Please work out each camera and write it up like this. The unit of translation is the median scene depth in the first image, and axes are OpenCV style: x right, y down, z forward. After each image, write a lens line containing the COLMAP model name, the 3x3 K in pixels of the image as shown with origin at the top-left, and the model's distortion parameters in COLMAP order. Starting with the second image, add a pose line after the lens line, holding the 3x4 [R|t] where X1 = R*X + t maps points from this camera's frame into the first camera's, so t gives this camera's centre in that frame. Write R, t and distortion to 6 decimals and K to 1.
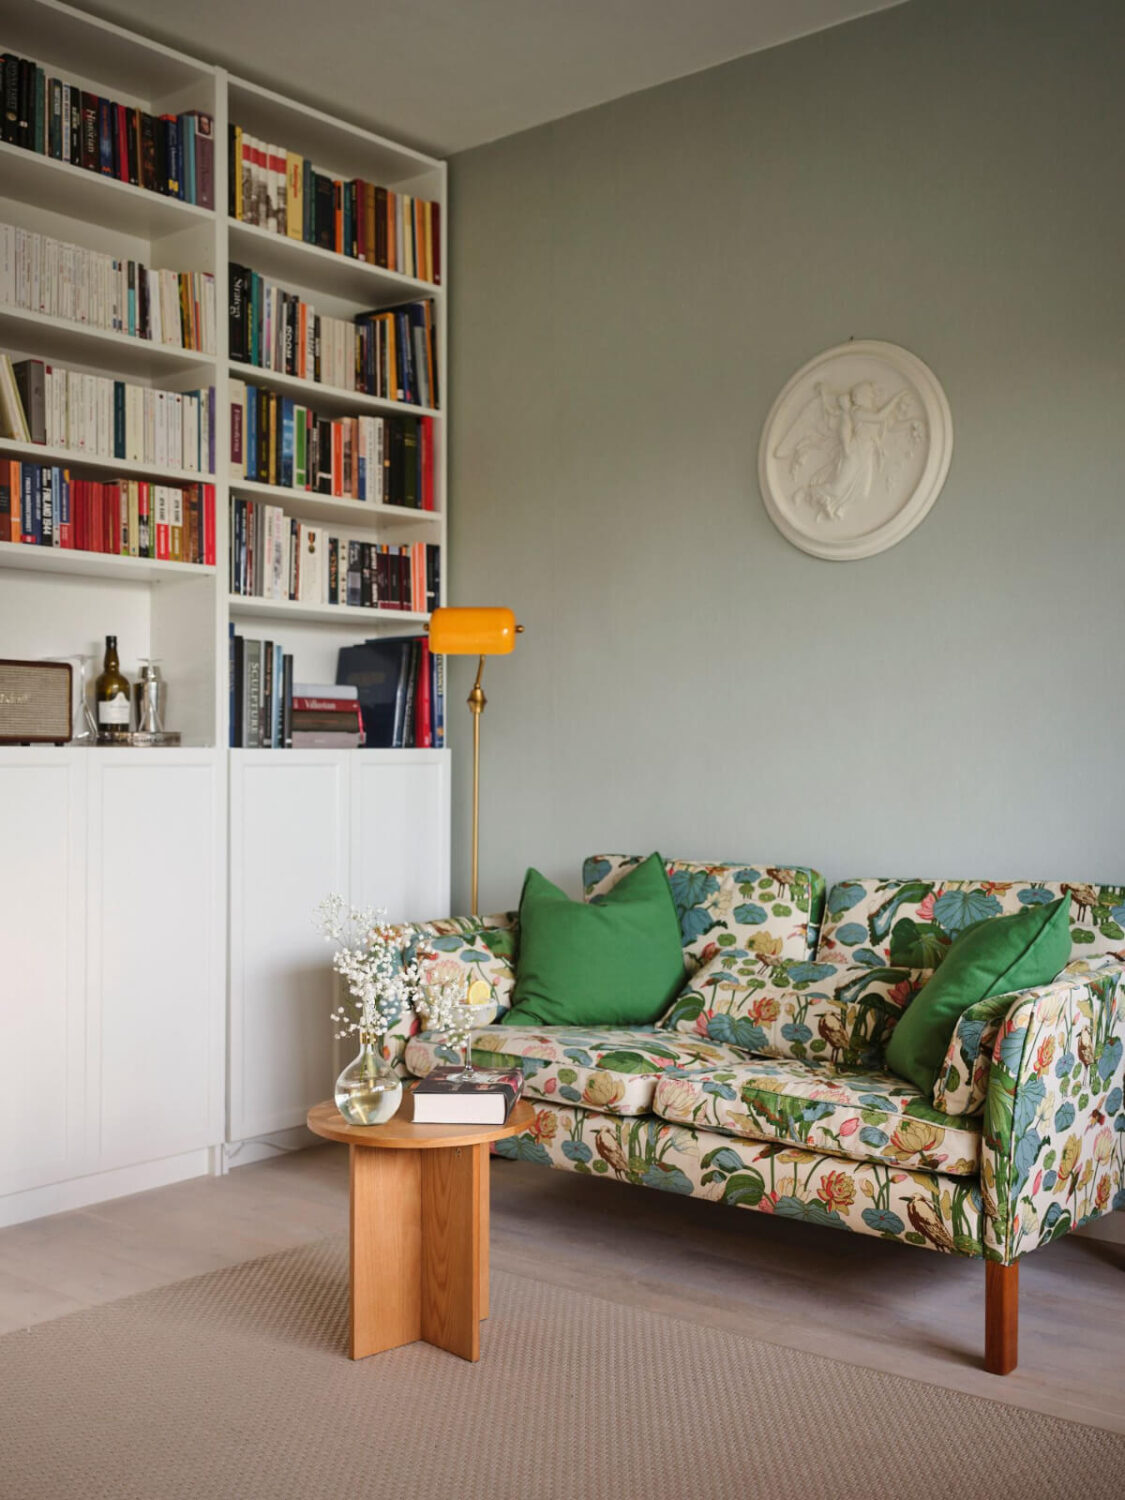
lens RADIAL K [[1643.0, 0, 586.4], [0, 1643.0, 776.5], [0, 0, 1]] dist [0.041219, 0.000000]
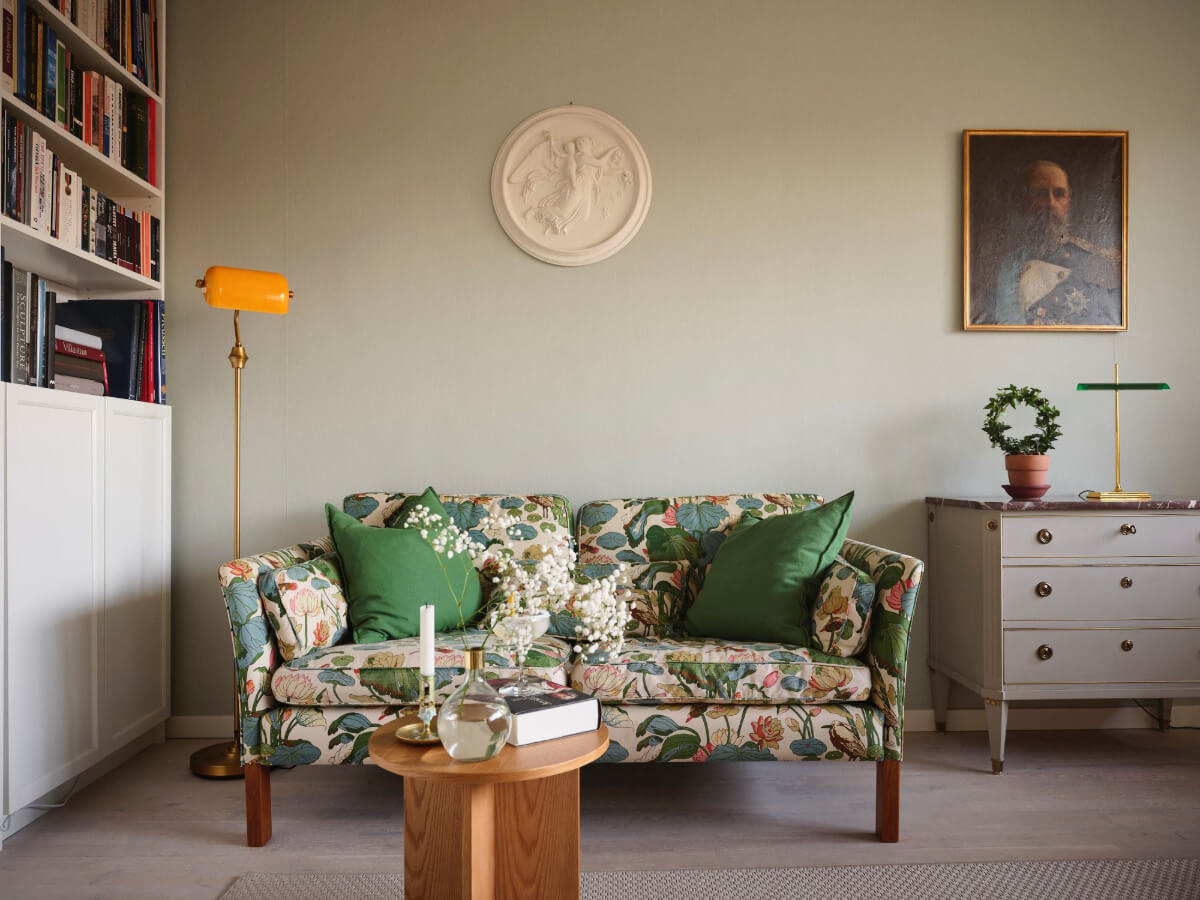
lens RADIAL K [[890.1, 0, 602.1], [0, 890.1, 470.3], [0, 0, 1]] dist [-0.005479, -0.002656]
pose [[0.764392, -0.005653, 0.644727, -0.295745], [0.016316, 0.999811, -0.010578, 0.044555], [-0.644546, 0.018605, 0.764340, 0.434994]]
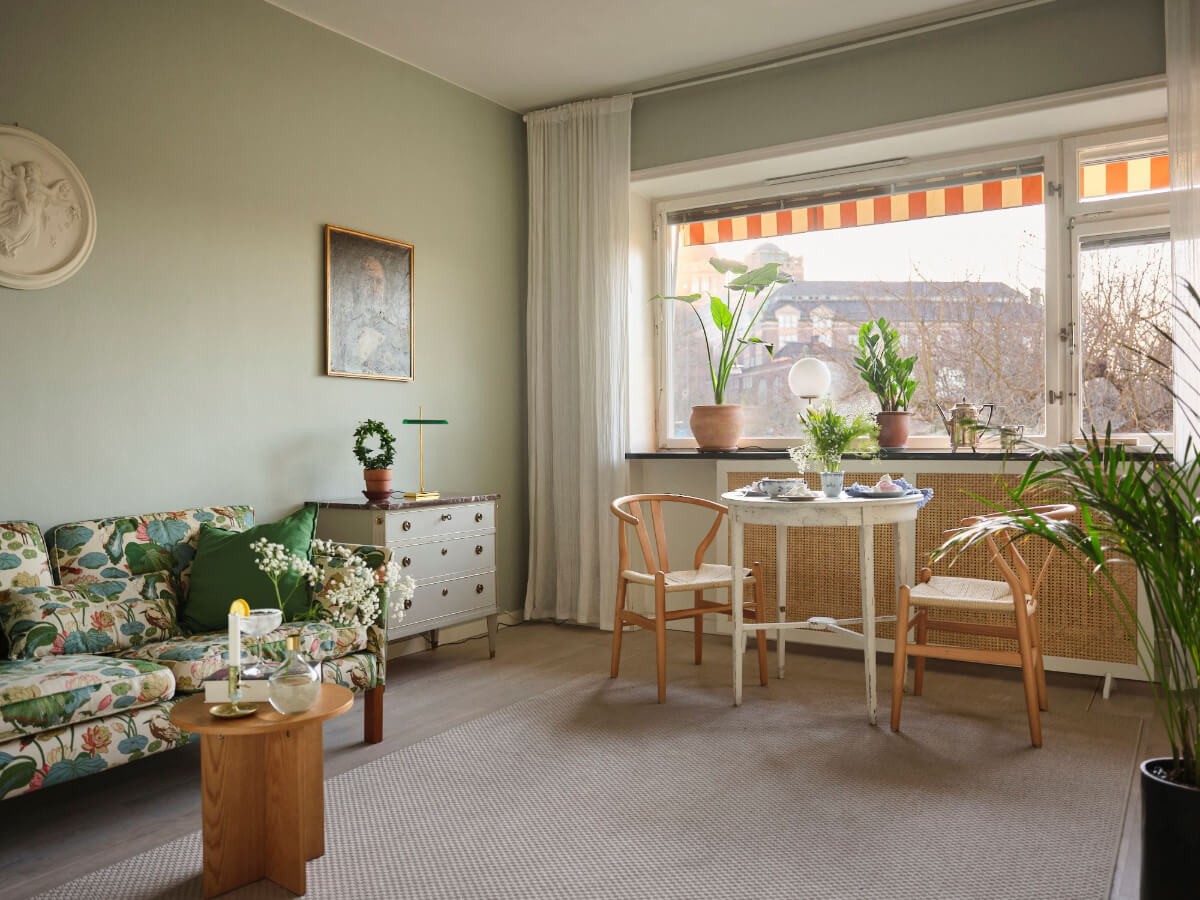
lens RADIAL K [[961.7, 0, 603.4], [0, 961.7, 441.4], [0, 0, 1]] dist [0.000314, 0.002163]
pose [[-0.124924, 0.001232, 0.992166, -0.682953], [0.030074, 0.999544, 0.002546, 0.004574], [-0.991710, 0.030157, -0.124904, 0.638593]]
